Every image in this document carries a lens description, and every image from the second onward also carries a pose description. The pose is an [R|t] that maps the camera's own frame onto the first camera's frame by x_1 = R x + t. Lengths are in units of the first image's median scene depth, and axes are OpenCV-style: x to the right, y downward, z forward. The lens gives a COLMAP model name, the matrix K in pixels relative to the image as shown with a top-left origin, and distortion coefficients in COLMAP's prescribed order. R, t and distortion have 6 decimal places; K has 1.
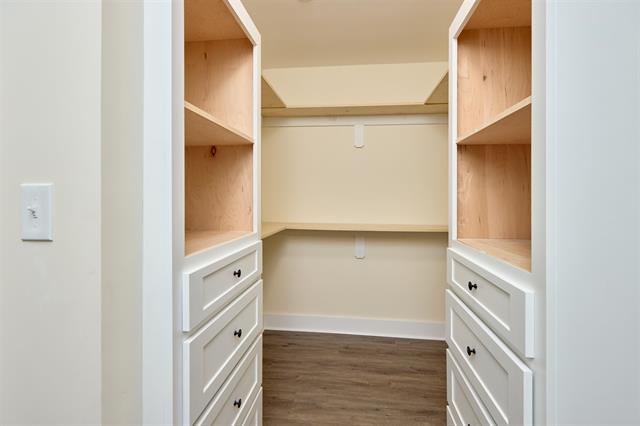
lens RADIAL K [[290.4, 0, 324.3], [0, 290.4, 199.7], [0, 0, 1]] dist [-0.002318, 0.000514]
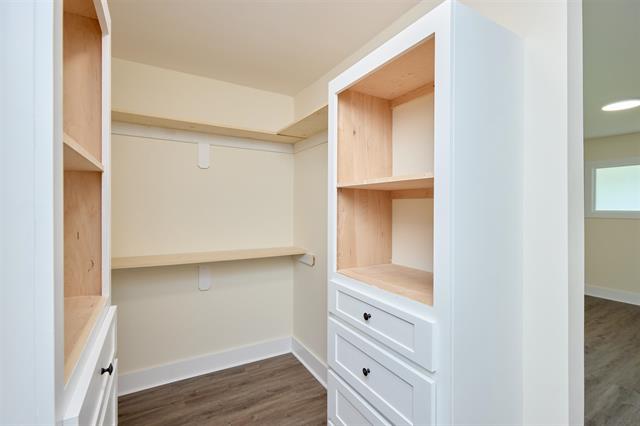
lens RADIAL K [[290.4, 0, 321.0], [0, 290.4, 209.2], [0, 0, 1]] dist [-0.002318, 0.000514]
pose [[0.806171, -0.012208, 0.591556, -0.232760], [0.010842, 0.999924, 0.005861, -0.101597], [-0.591583, 0.001689, 0.806242, 0.110300]]
